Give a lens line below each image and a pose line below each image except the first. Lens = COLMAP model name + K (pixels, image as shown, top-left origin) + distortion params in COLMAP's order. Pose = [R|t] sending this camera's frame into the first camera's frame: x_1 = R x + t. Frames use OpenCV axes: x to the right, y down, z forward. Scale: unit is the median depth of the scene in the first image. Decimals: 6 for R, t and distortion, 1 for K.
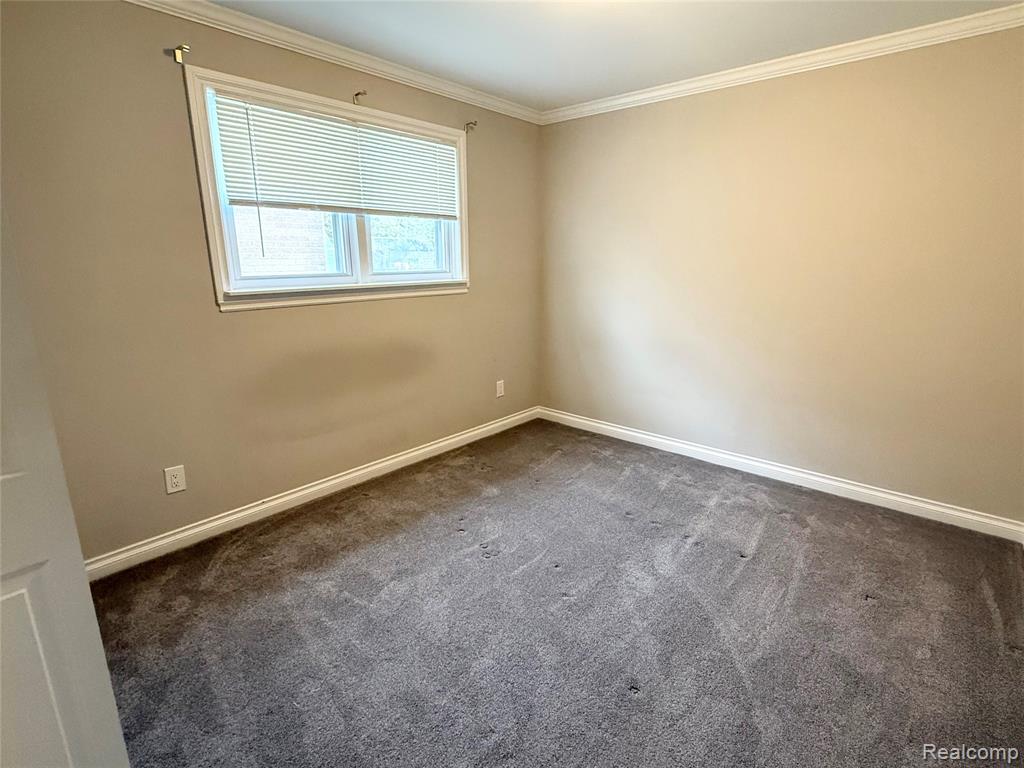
lens RADIAL K [[513.1, 0, 508.0], [0, 513.1, 387.1], [0, 0, 1]] dist [0.000240, -0.000214]
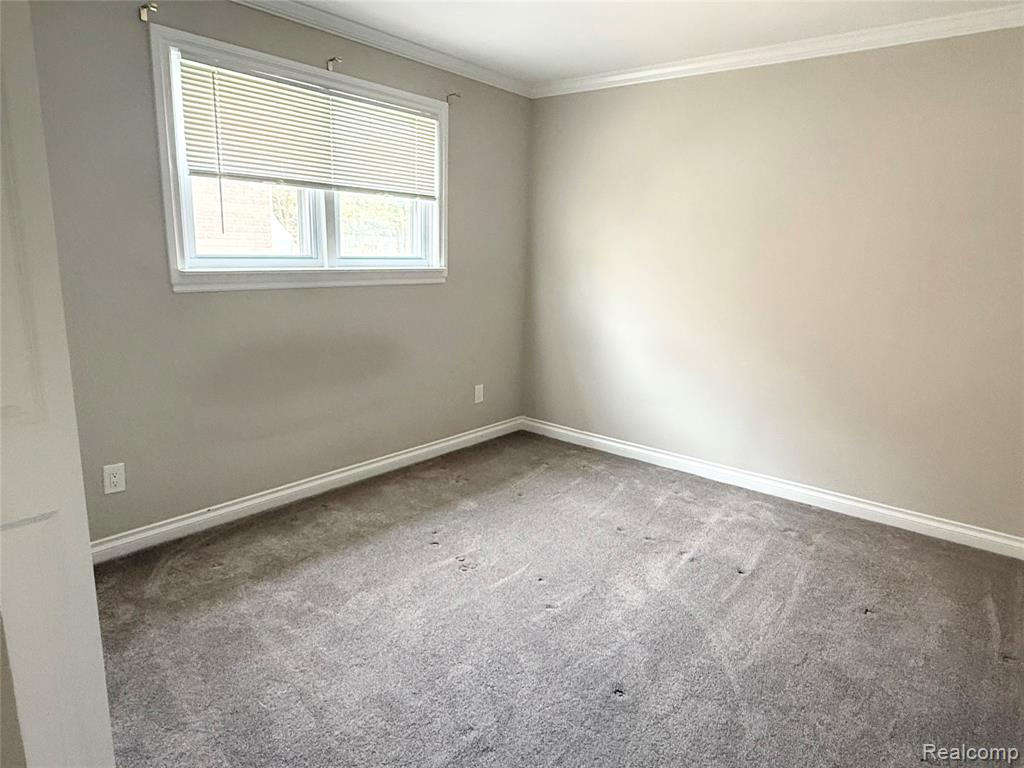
lens RADIAL K [[624.0, 0, 512.0], [0, 624.0, 384.0], [0, 0, 1]] dist [0.000454, 0.000366]
pose [[0.998708, 0.023360, 0.045128, -0.013842], [-0.021916, 0.999240, -0.032236, 0.037128], [-0.045847, 0.031205, 0.998461, -0.118189]]
